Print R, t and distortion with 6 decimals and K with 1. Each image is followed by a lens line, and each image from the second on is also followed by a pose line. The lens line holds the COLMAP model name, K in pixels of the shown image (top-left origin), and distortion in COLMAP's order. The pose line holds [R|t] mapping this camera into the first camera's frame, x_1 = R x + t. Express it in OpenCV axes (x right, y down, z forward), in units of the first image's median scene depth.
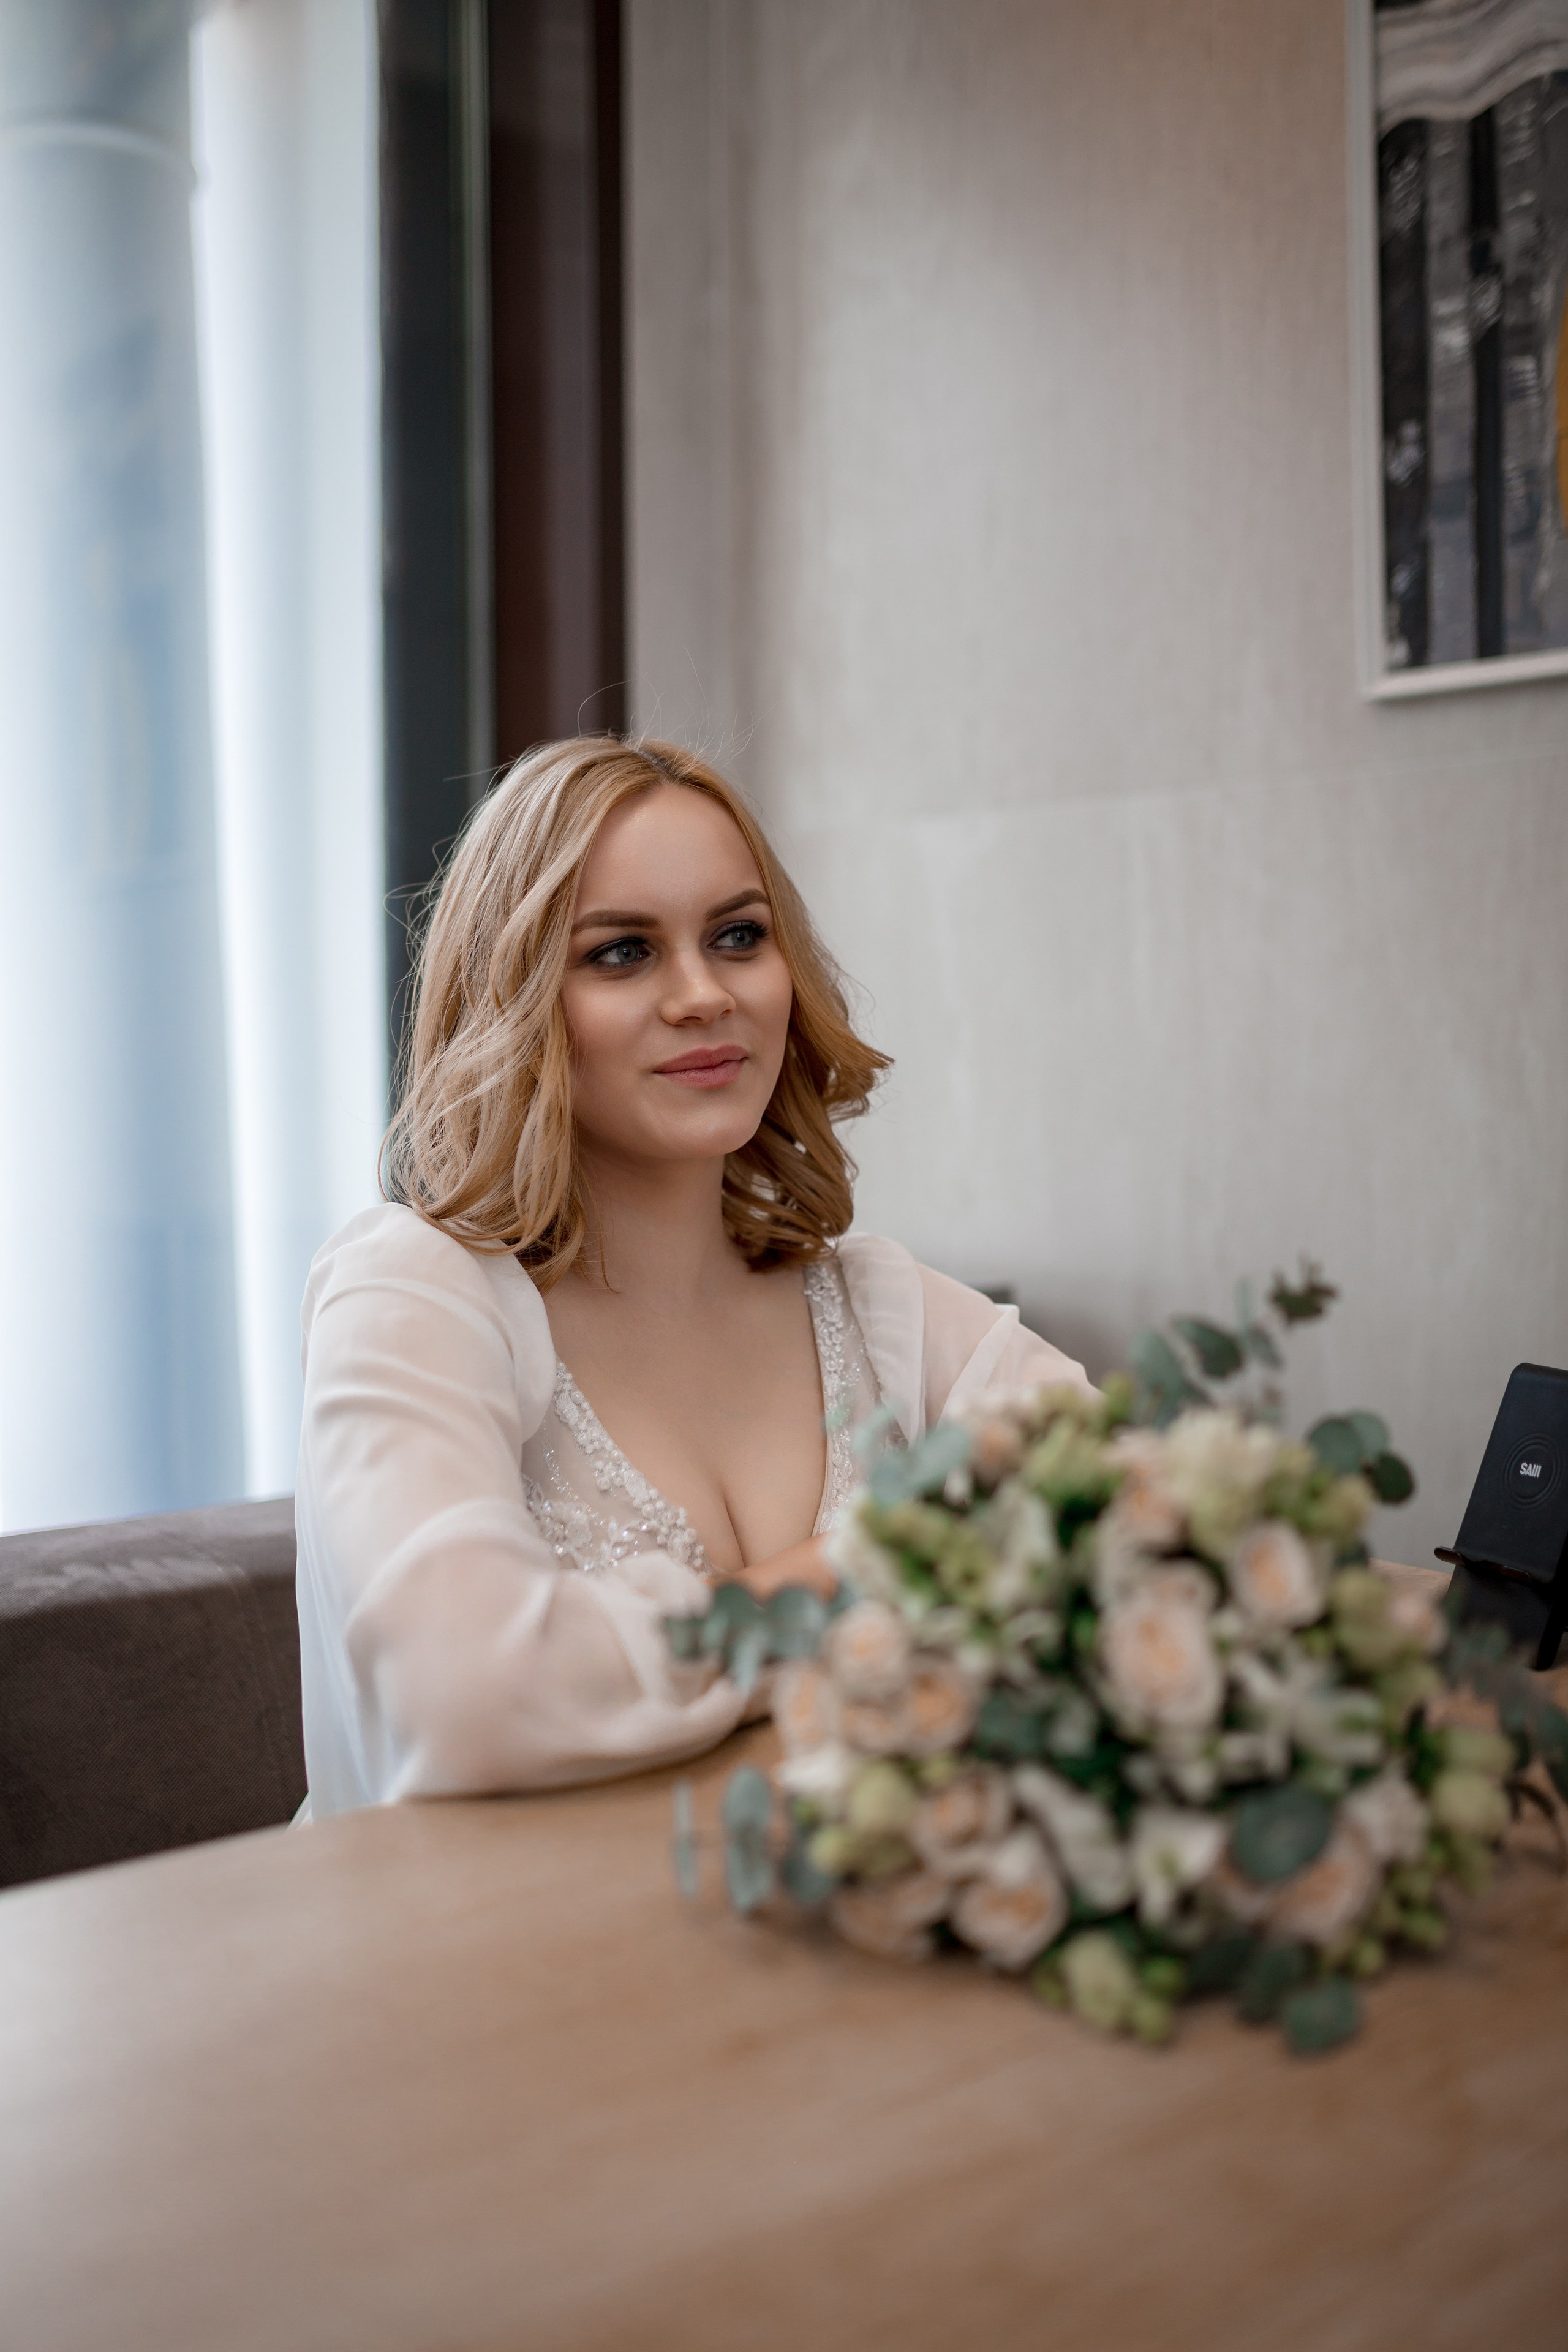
lens RADIAL K [[2367.7, 0, 784.6], [0, 2367.7, 1176.4], [0, 0, 1]] dist [-0.004594, 0.032742]
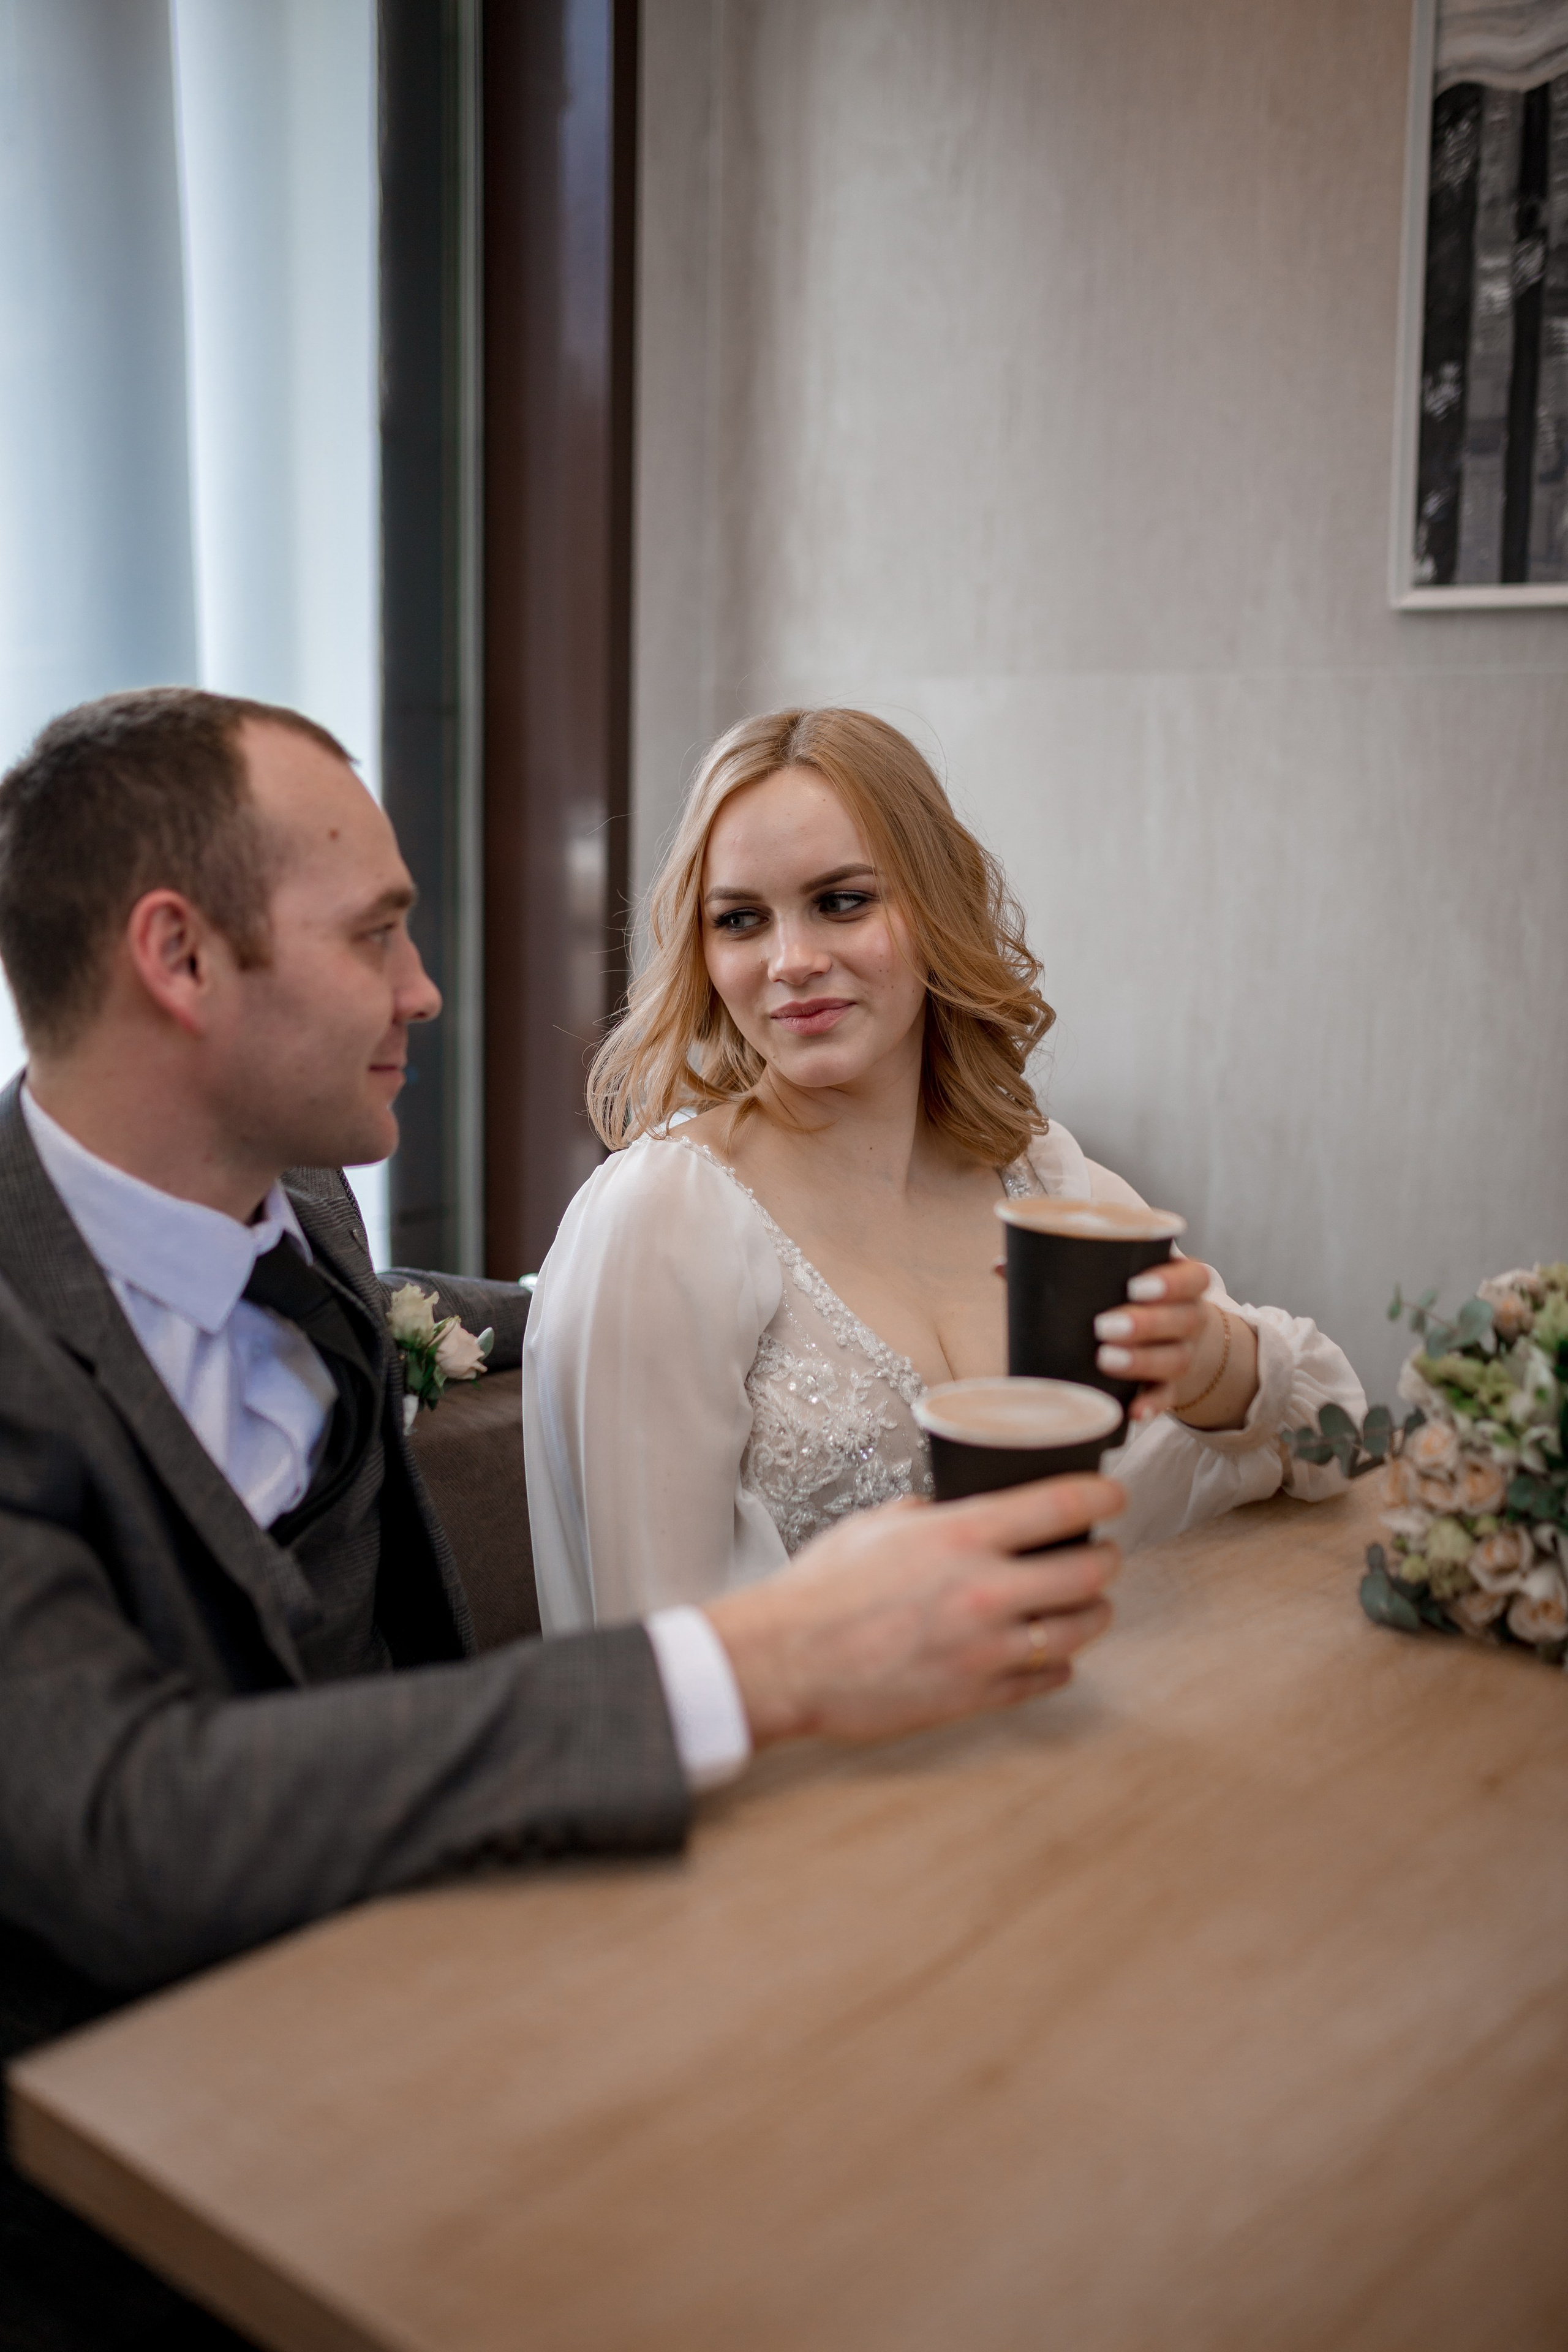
lens RADIAL K [[2436.4, 0, 725.1], [0, 2436.4, 1185.7], [0, 0, 1]] dist [-0.006631, 0.049636]
pose [[0.985090, -0.011689, 0.171644, -0.284503], [-0.009516, 0.992460, 0.122201, -0.069116], [-0.171778, -0.122012, 0.977551, -0.126204]]
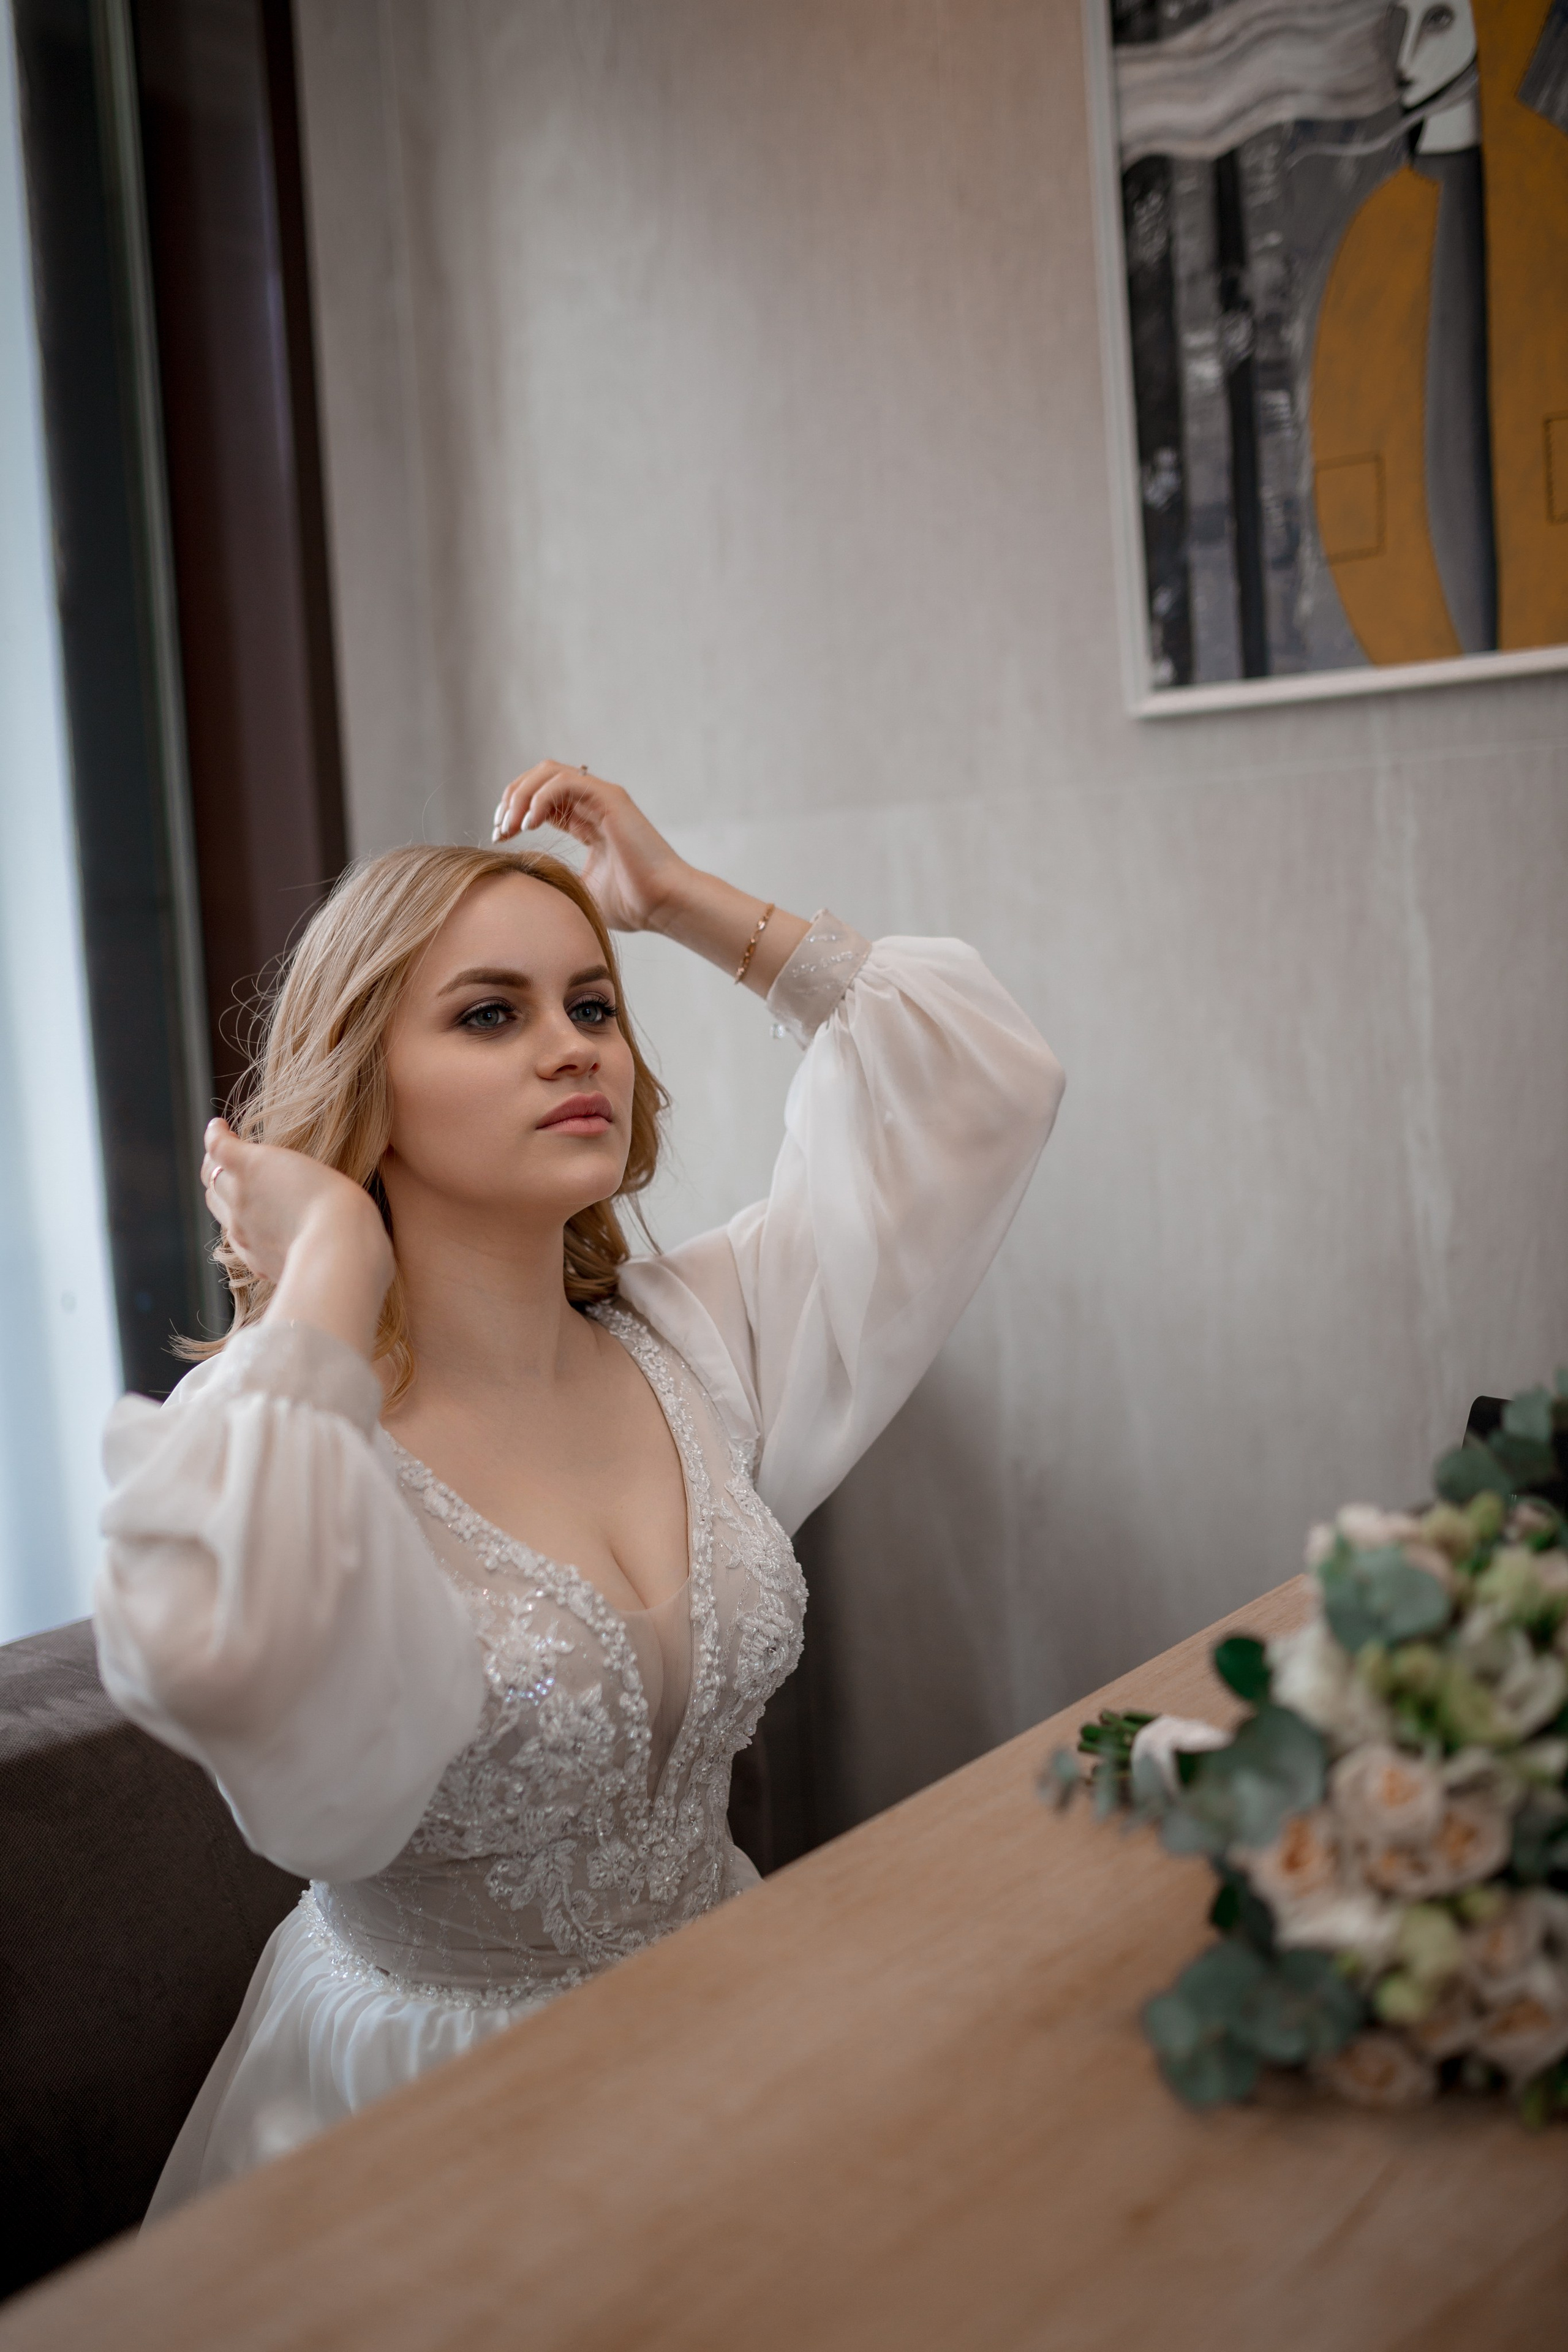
lens RADIAL K [[2378.8, 0, 784.4], [0, 2378.8, 1165.5], [0, 0, 1]] dist [0.003230, 0.008515]
pose [[0.974906, -0.066805, 0.212357, -0.143028], [0.059938, 0.997455, 0.038616, -0.056822], [-0.214396, -0.024918, 0.976429, 0.010628]]
